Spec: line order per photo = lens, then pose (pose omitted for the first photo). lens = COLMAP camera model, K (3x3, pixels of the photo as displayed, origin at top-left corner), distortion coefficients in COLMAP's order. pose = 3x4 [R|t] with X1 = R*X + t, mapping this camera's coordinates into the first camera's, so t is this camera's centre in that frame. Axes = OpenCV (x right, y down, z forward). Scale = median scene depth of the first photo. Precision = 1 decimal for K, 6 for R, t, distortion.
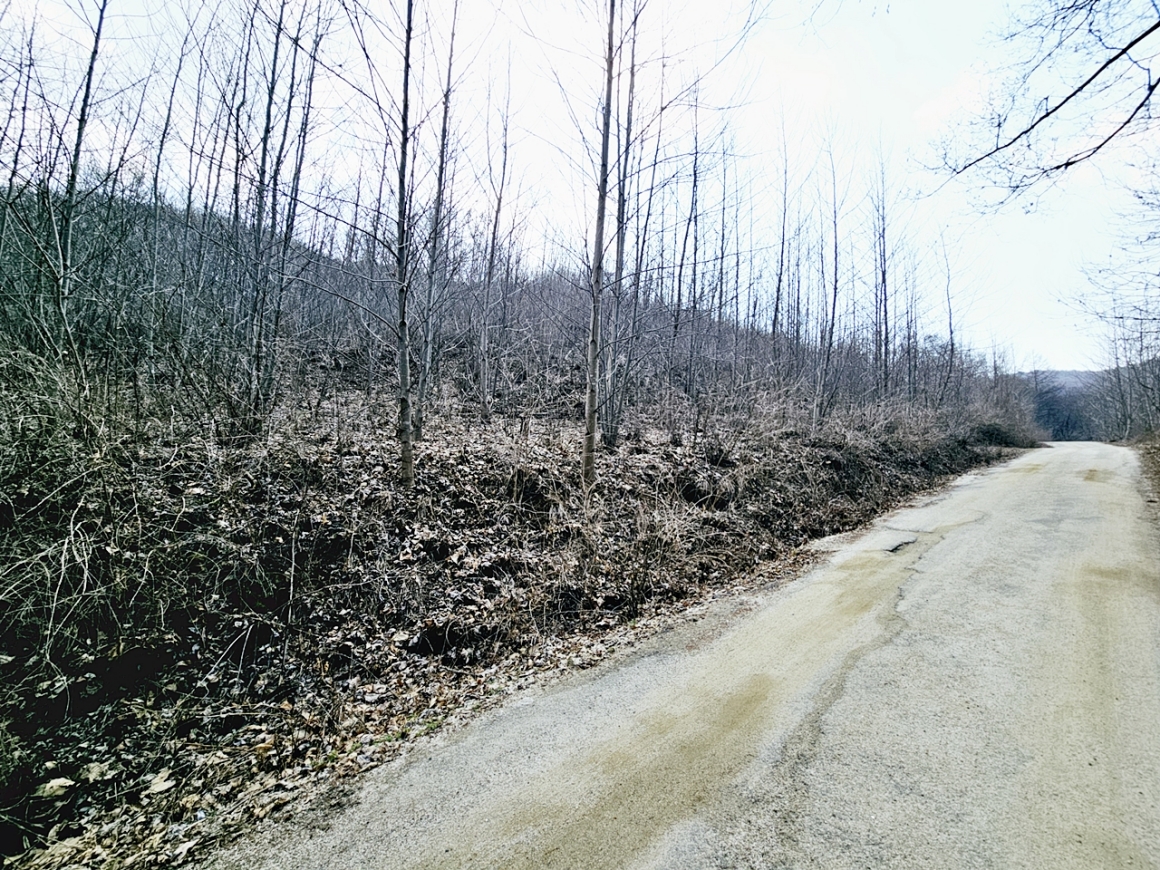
lens RADIAL K [[475.1, 0, 580.0], [0, 475.1, 435.8], [0, 0, 1]] dist [-0.000501, 0.000925]
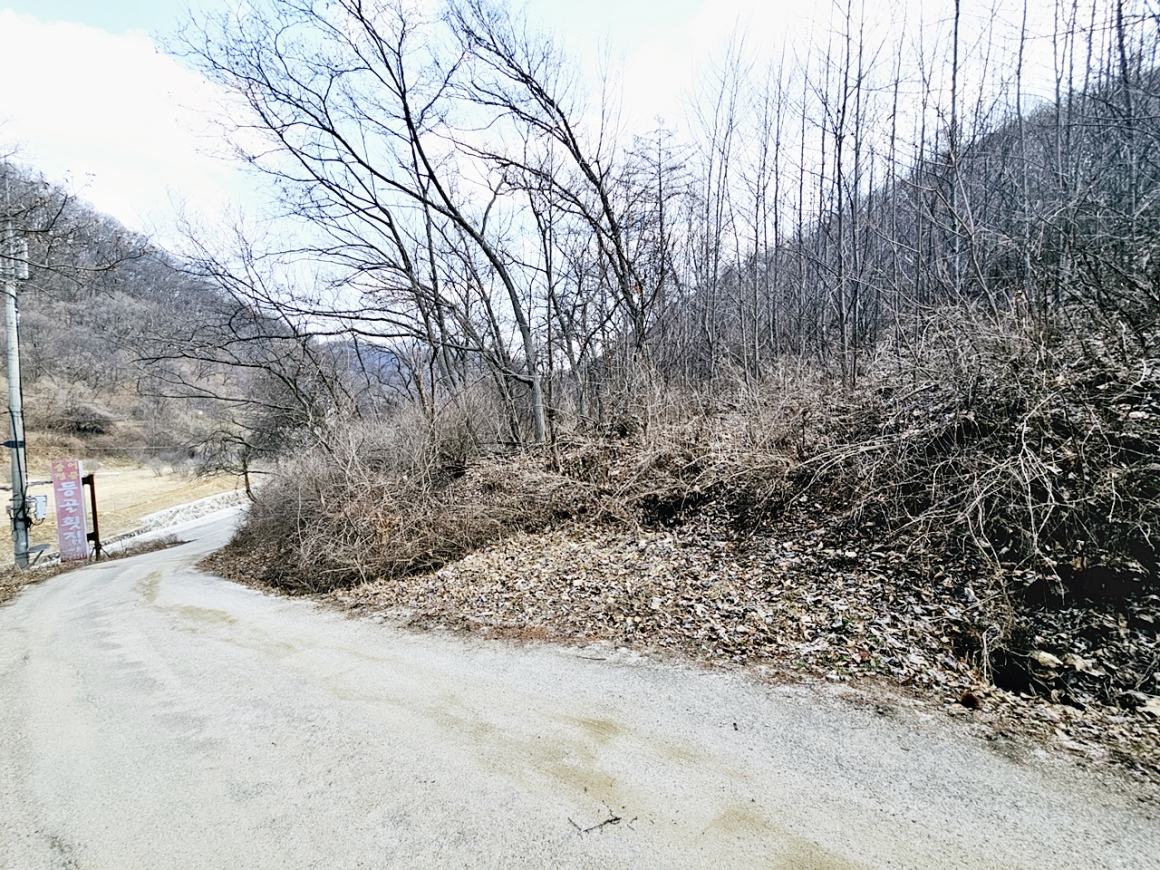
lens RADIAL K [[475.1, 0, 579.3], [0, 475.1, 435.1], [0, 0, 1]] dist [-0.000501, 0.000925]
pose [[0.098949, 0.020669, -0.994878, -0.025139], [0.114400, 0.992919, 0.032006, 0.005570], [0.988495, -0.116981, 0.095884, -0.110647]]
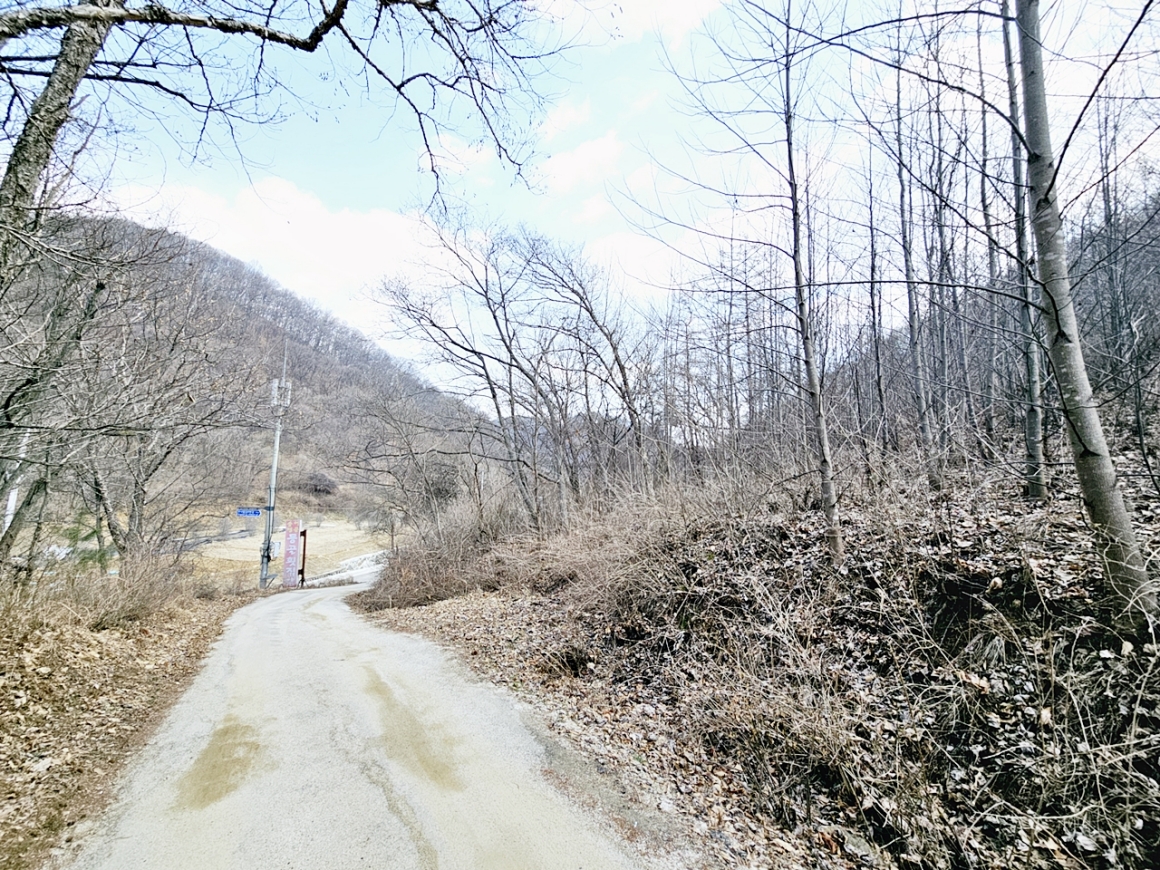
lens RADIAL K [[475.1, 0, 578.7], [0, 475.1, 431.4], [0, 0, 1]] dist [-0.000501, 0.000925]
pose [[-0.216515, -0.131080, -0.967440, 0.619159], [0.077931, 0.985463, -0.150963, -0.037407], [0.973164, -0.108079, -0.203152, 0.640080]]
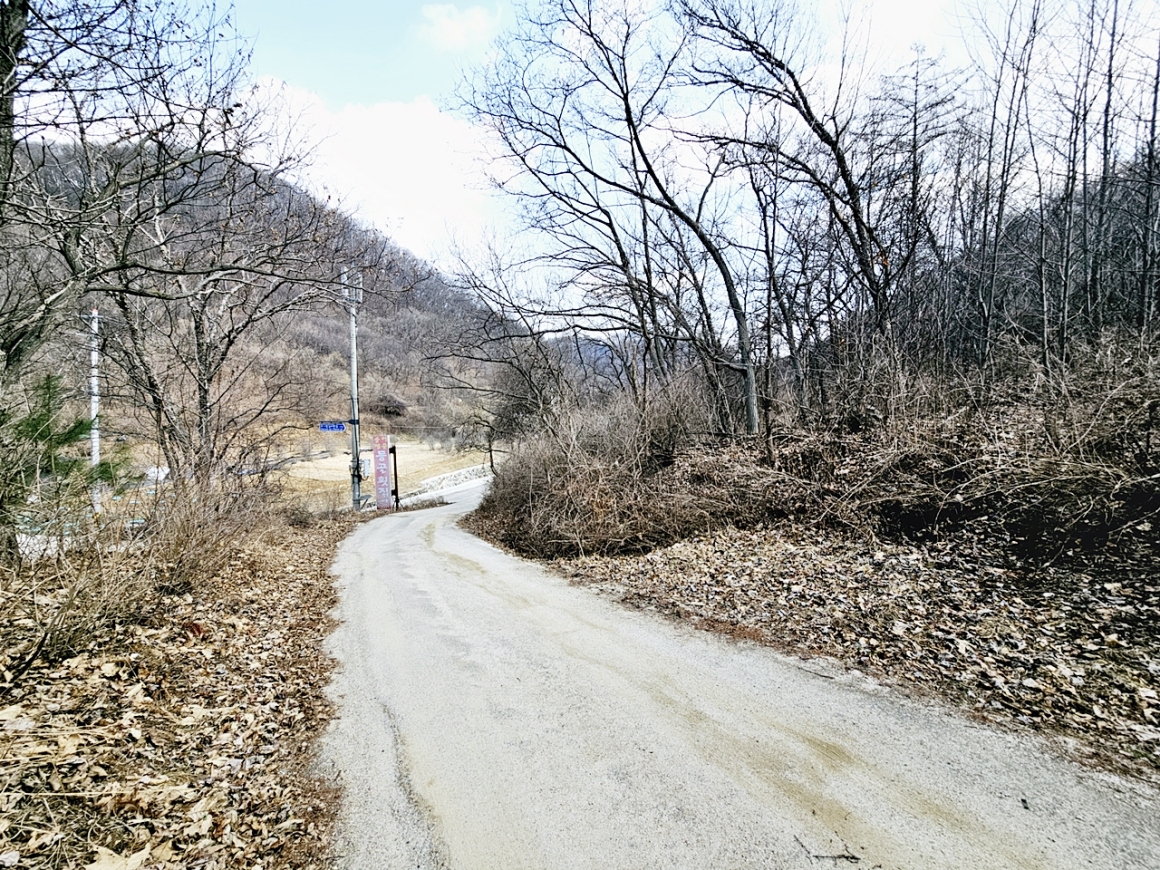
lens RADIAL K [[475.1, 0, 579.1], [0, 475.1, 435.5], [0, 0, 1]] dist [-0.000501, 0.000925]
pose [[-0.319825, 0.037813, -0.946722, -0.021199], [0.088116, 0.996060, 0.010016, 0.004828], [0.943370, -0.080218, -0.321896, -0.130685]]
